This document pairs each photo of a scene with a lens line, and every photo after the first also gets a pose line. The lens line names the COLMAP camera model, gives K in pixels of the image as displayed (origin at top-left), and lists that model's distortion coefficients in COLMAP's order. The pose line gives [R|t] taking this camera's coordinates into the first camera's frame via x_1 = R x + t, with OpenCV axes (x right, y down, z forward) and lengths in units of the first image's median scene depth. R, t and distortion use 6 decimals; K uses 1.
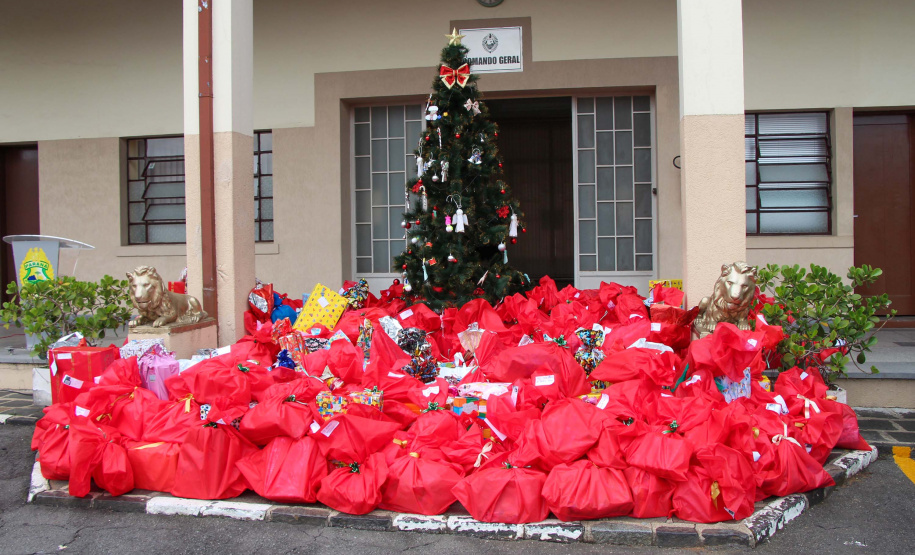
lens RADIAL K [[2165.9, 0, 457.5], [0, 2165.9, 277.5], [0, 0, 1]] dist [0.562673, 0.264677]
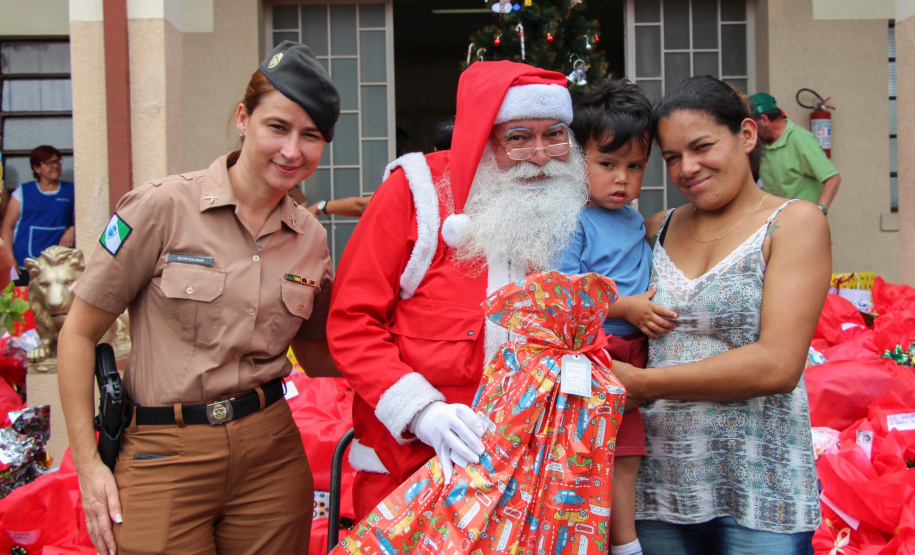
lens RADIAL K [[2165.9, 0, 457.5], [0, 2165.9, 277.5], [0, 0, 1]] dist [0.562673, 0.264677]
pose [[0.885863, -0.004770, 0.463922, -0.310141], [0.024628, 0.999021, -0.036756, 0.024759], [-0.463292, 0.043987, 0.885113, 0.463505]]
